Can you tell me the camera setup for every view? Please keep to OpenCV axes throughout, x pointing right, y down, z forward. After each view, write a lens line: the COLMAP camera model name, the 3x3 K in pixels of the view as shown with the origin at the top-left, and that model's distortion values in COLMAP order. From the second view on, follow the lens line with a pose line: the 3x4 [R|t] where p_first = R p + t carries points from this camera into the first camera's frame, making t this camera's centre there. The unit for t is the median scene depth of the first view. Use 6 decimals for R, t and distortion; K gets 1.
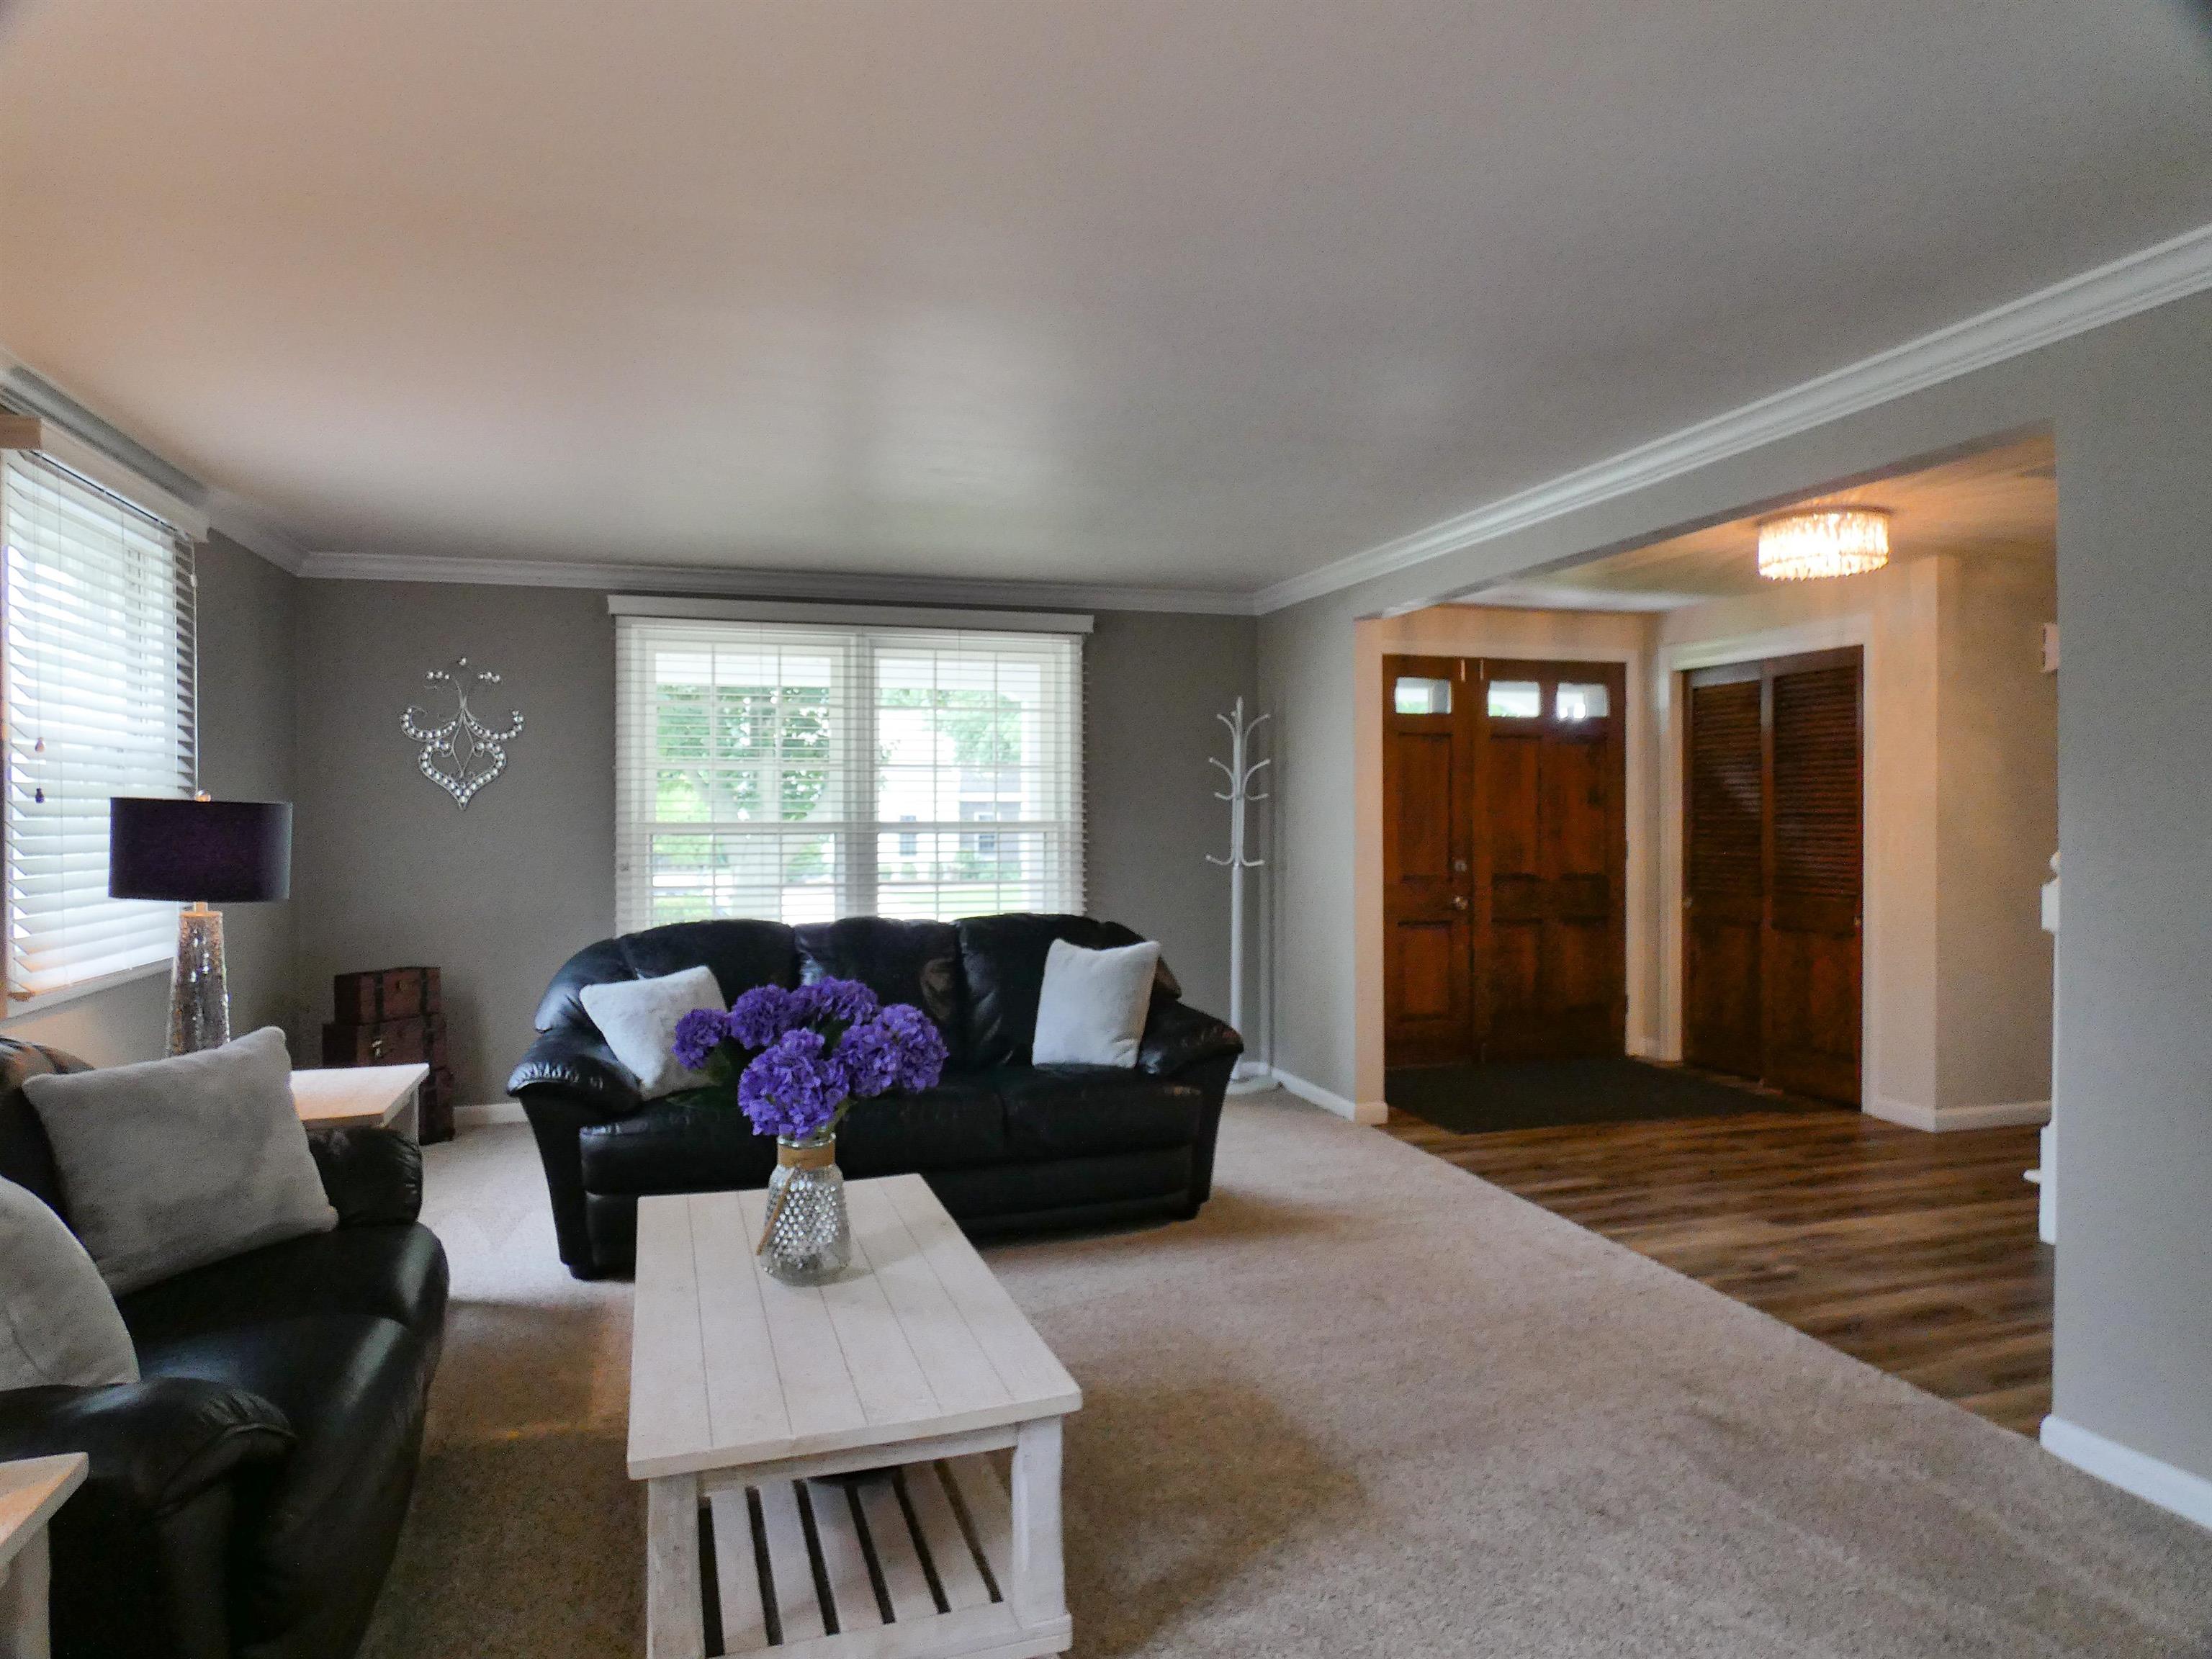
lens RADIAL K [[1357.3, 0, 1111.6], [0, 1357.3, 828.5], [0, 0, 1]] dist [-0.009491, 0.000637]
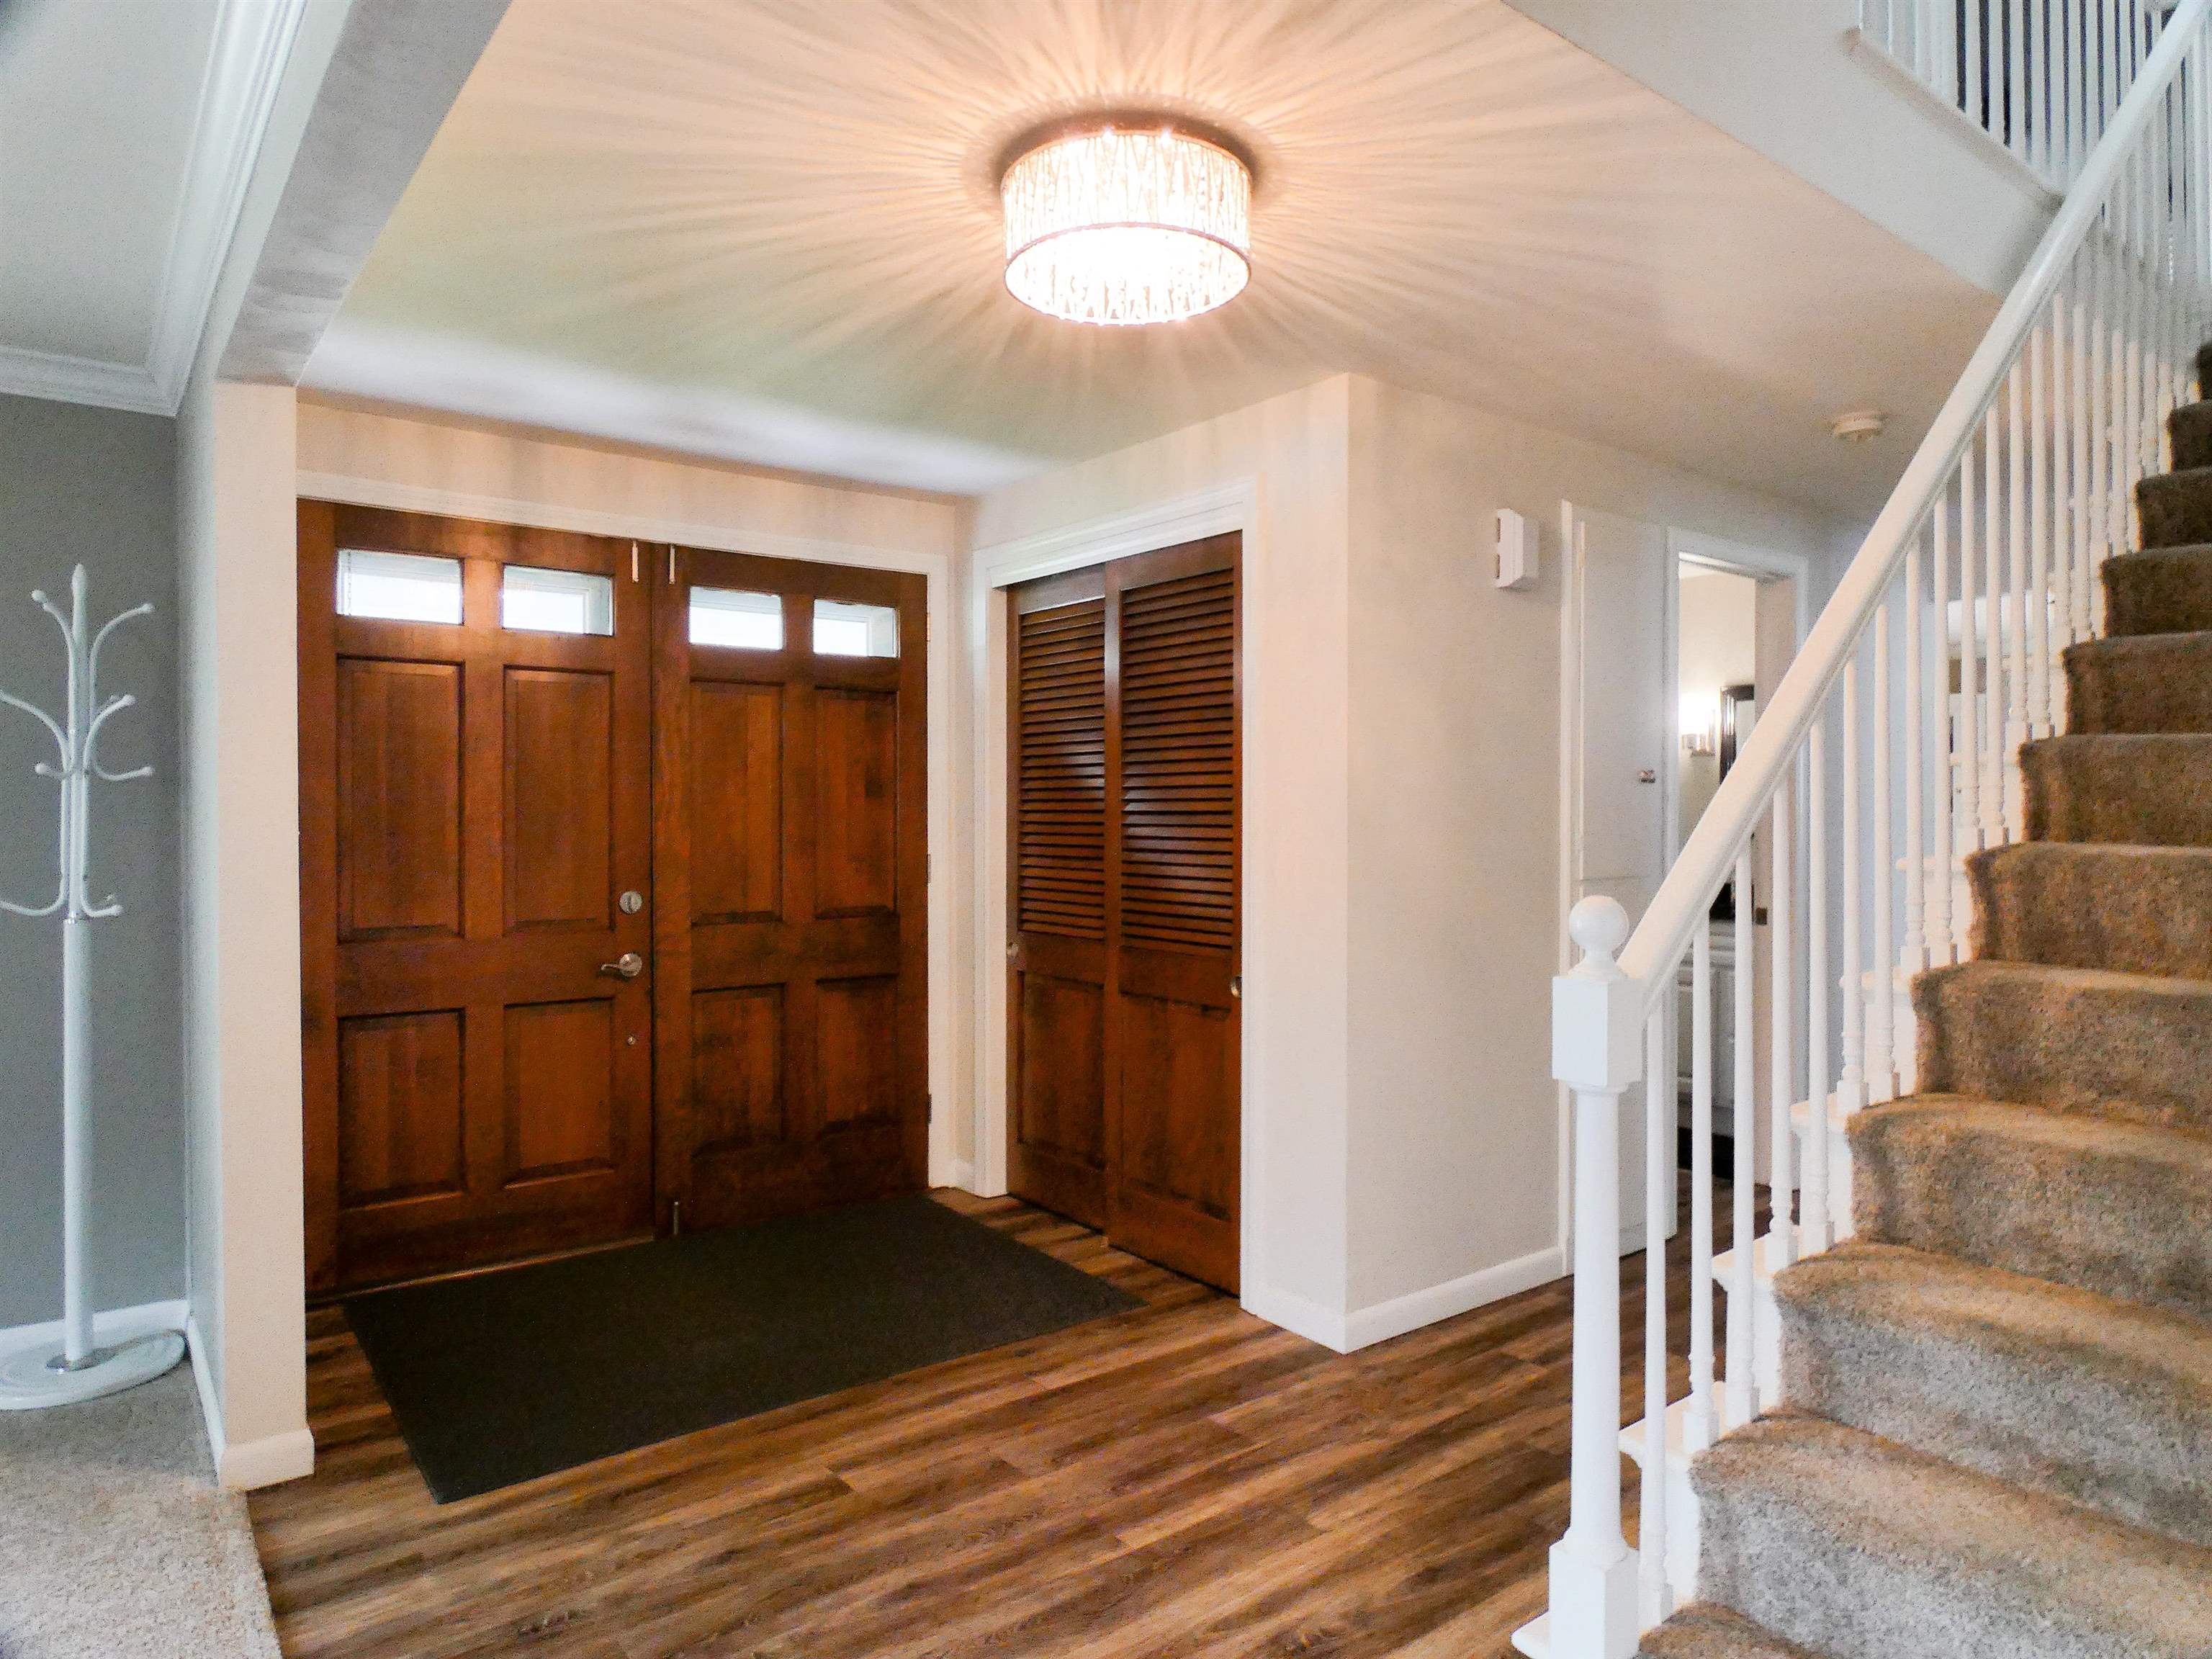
lens RADIAL K [[1365.1, 0, 1106.0], [0, 1365.1, 829.5], [0, 0, 1]] dist [0.004475, 0.001590]
pose [[0.935198, -0.001447, 0.354122, 0.239749], [0.001378, 0.999999, 0.000448, -0.002515], [-0.354122, 0.000069, 0.935199, 0.382951]]
